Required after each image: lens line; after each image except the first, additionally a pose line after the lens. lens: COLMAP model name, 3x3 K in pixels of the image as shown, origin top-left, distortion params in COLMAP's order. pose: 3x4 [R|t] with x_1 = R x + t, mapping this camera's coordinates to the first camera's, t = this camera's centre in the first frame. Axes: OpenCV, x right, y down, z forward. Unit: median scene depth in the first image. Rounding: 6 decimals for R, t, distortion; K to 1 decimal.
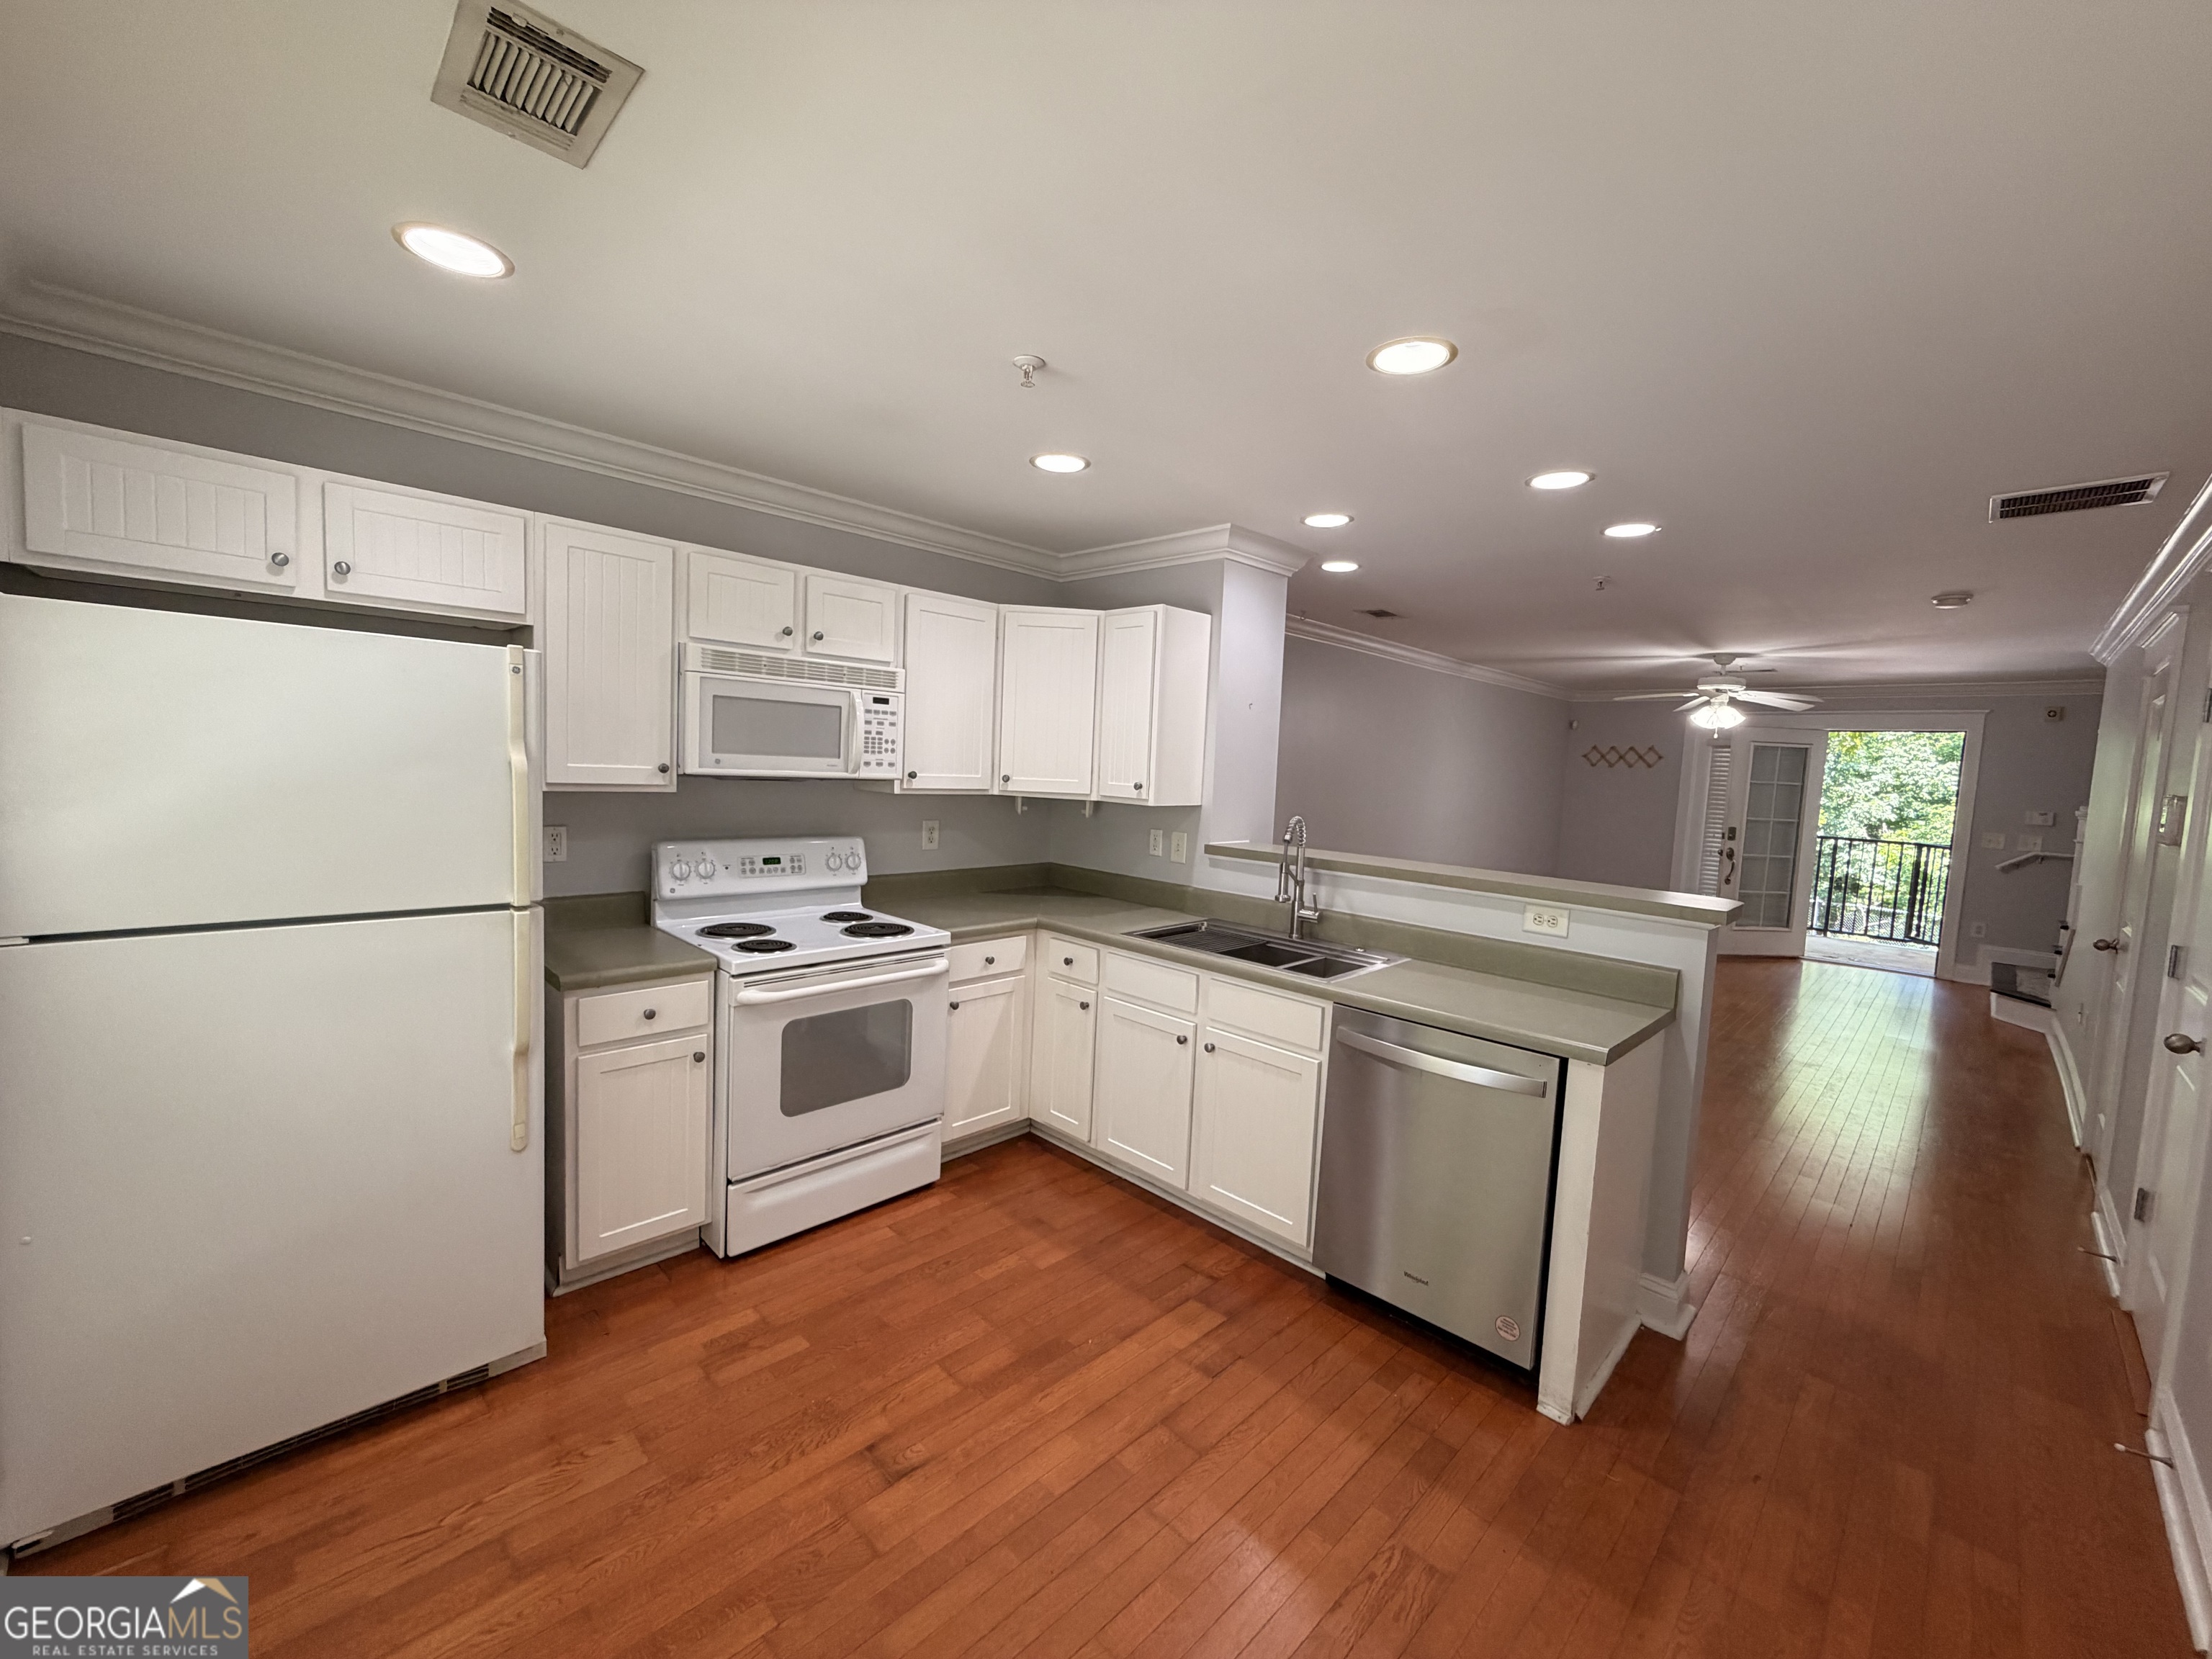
lens RADIAL K [[883.6, 0, 1100.9], [0, 883.6, 830.1], [0, 0, 1]] dist [0.000444, -0.000275]
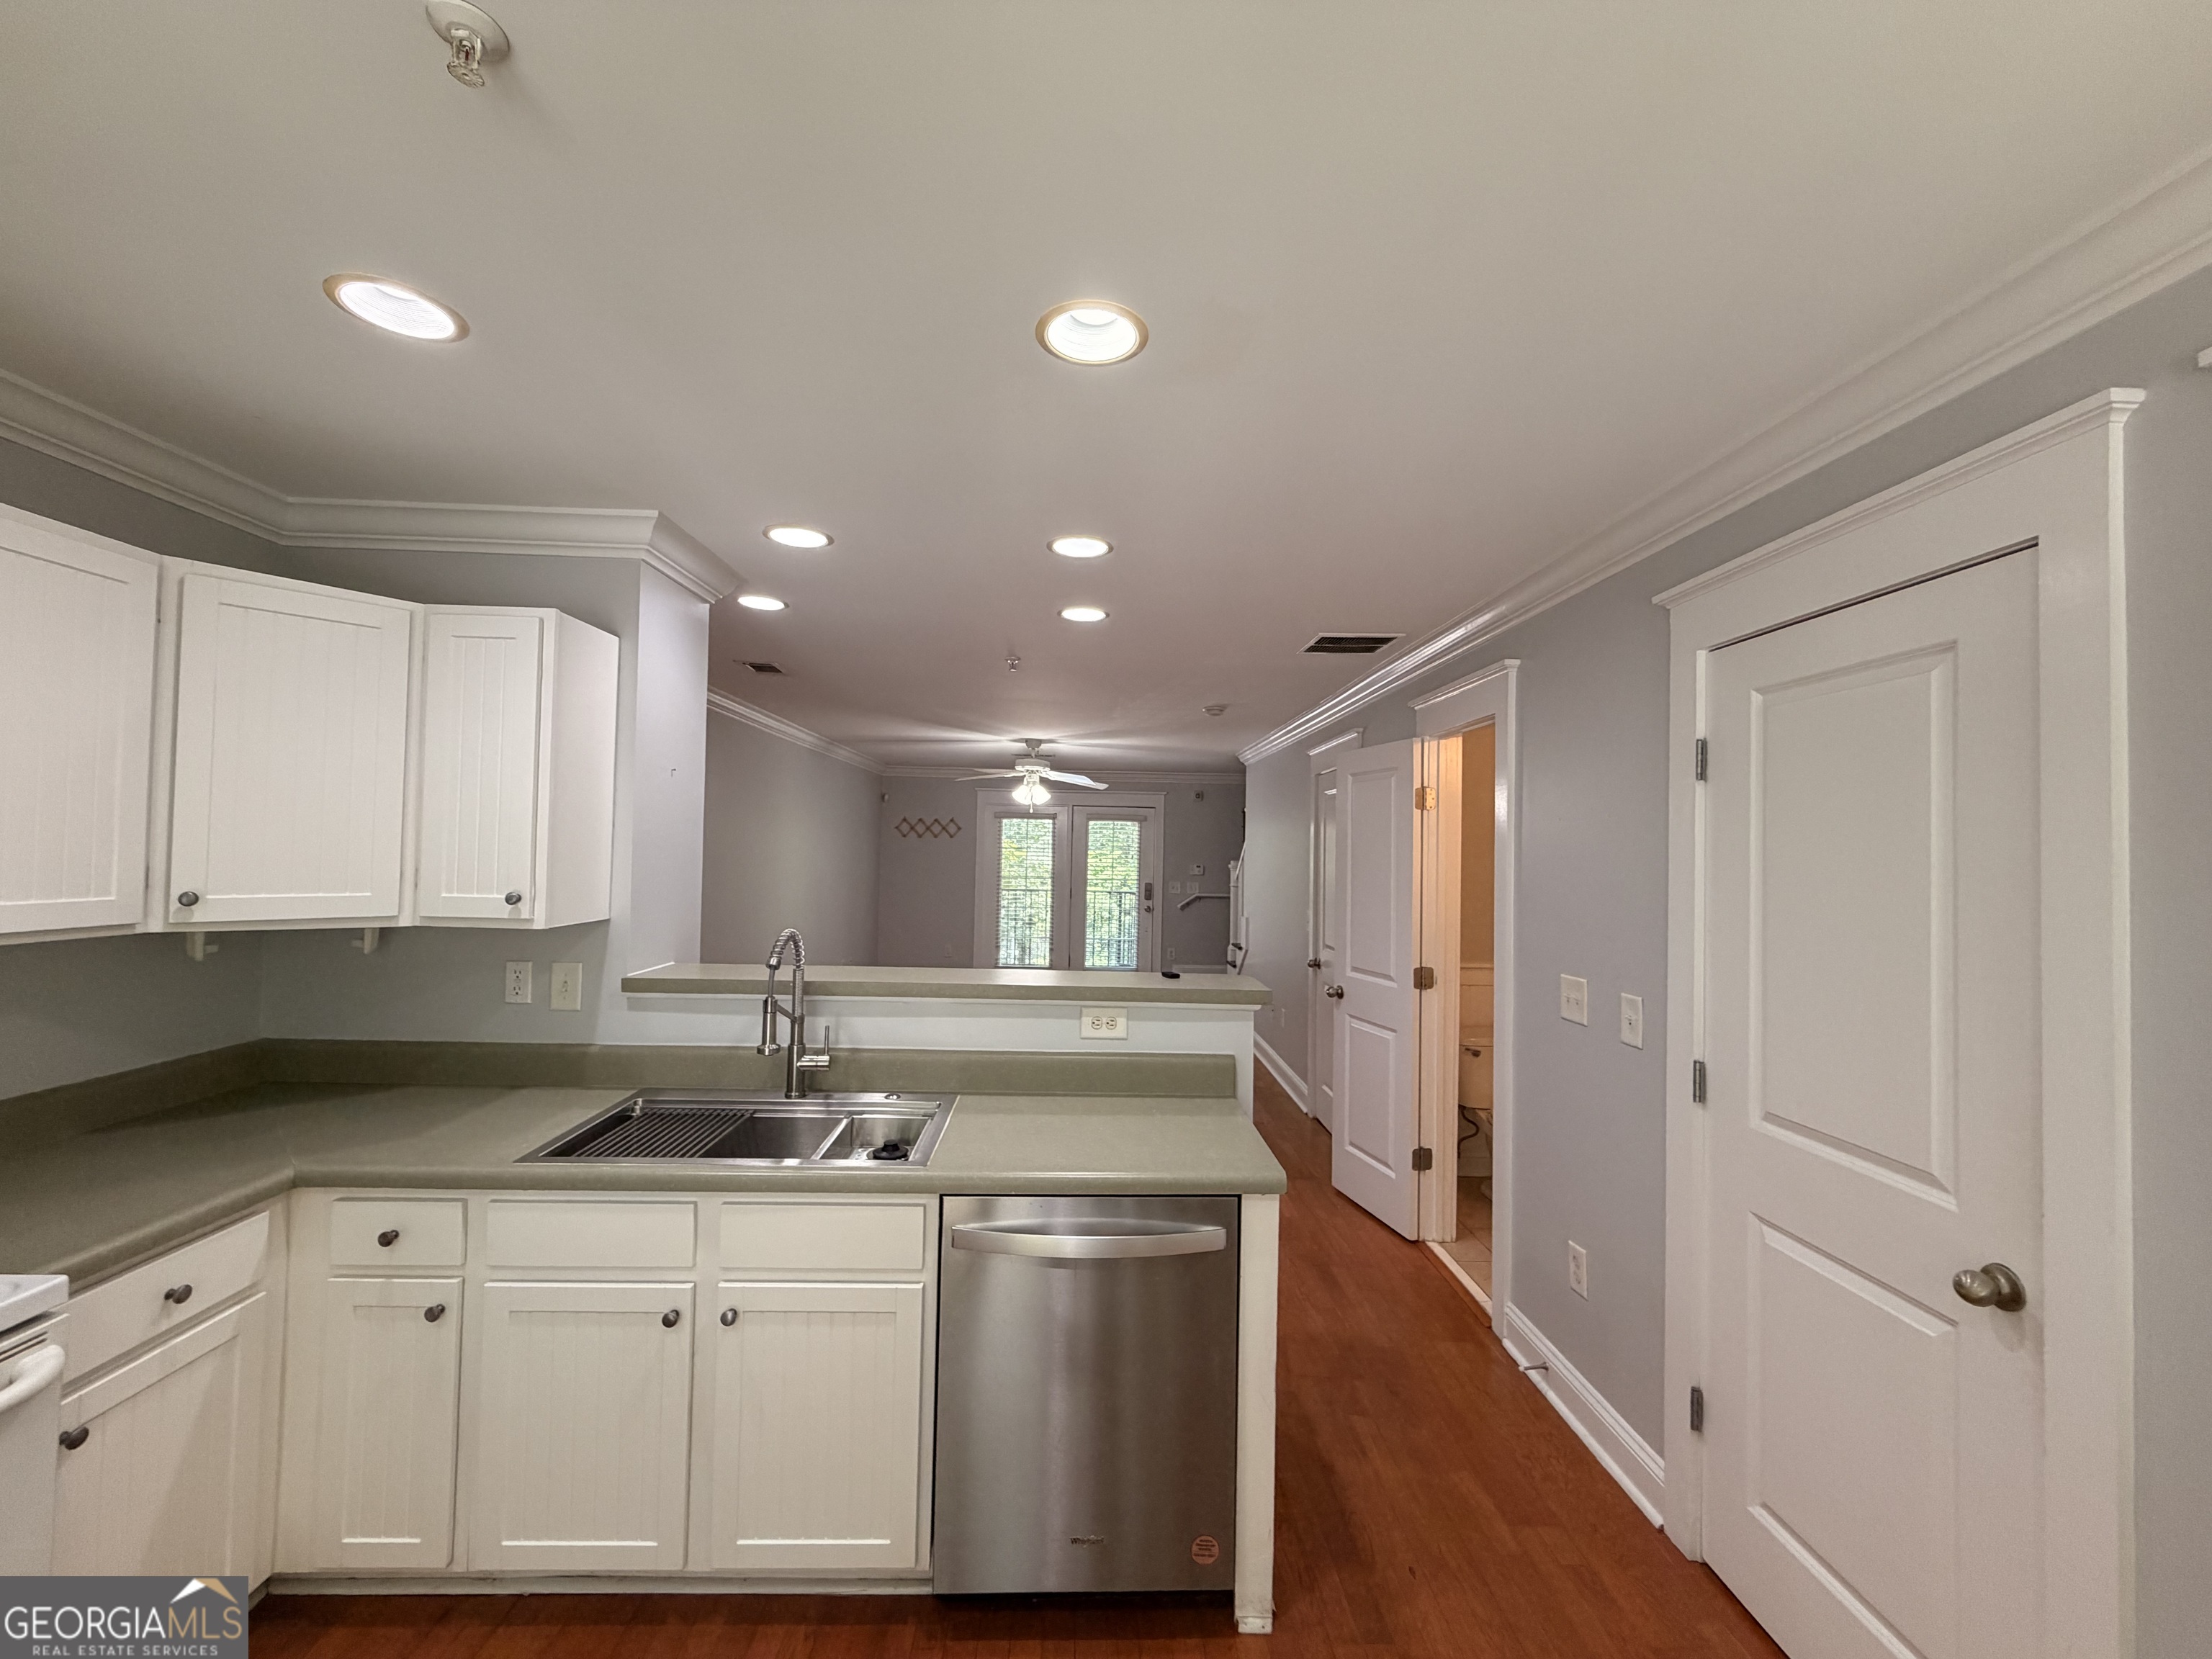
lens RADIAL K [[883.6, 0, 1101.9], [0, 883.6, 831.4], [0, 0, 1]] dist [0.000444, -0.000275]
pose [[0.688596, -0.012931, 0.725030, -0.125595], [0.066560, 0.996747, -0.045438, -0.043911], [-0.722084, 0.079546, 0.687217, 0.306992]]
